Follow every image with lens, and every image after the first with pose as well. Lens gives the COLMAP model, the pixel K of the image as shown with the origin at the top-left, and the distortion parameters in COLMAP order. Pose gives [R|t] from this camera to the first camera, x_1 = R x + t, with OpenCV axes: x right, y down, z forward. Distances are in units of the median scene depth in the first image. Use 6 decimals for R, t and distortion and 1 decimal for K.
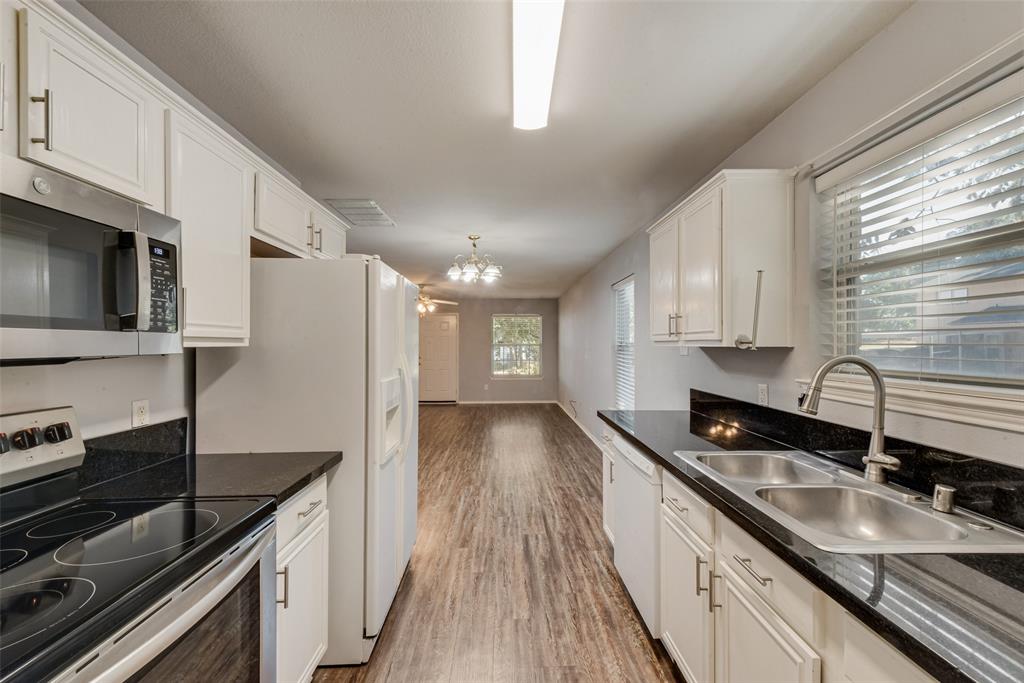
lens RADIAL K [[404.3, 0, 515.4], [0, 404.3, 338.4], [0, 0, 1]] dist [0.001552, -0.000009]
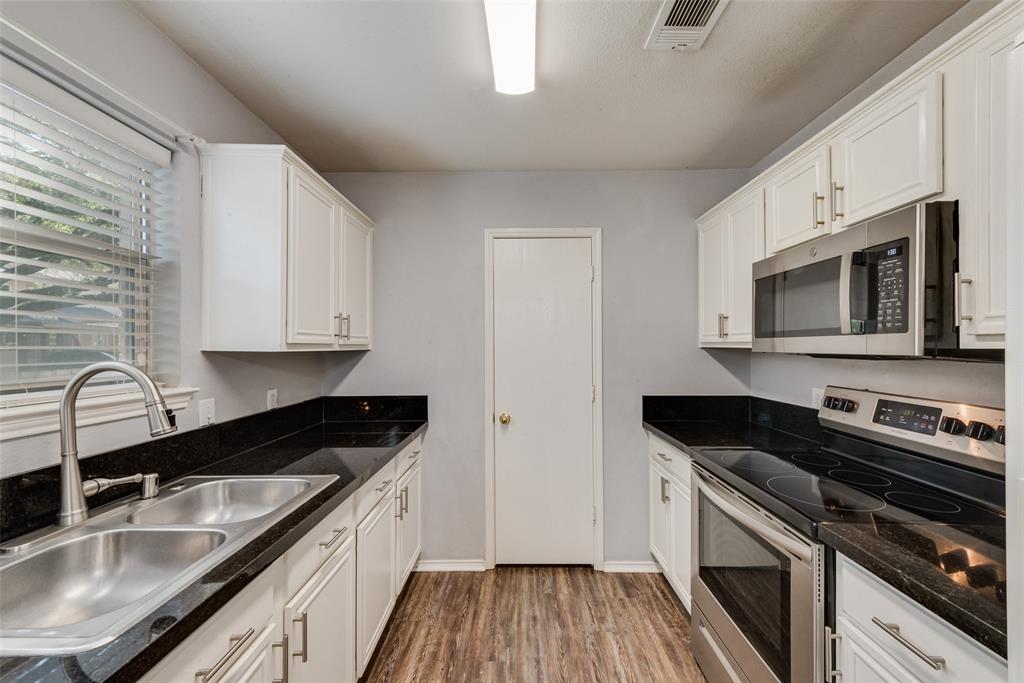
lens RADIAL K [[412.6, 0, 514.2], [0, 412.6, 349.1], [0, 0, 1]] dist [0.012003, -0.000265]
pose [[-0.998763, 0.002212, 0.049672, -0.001864], [0.001706, 0.999946, -0.010220, 0.032134], [-0.049692, -0.010122, -0.998713, 2.011040]]
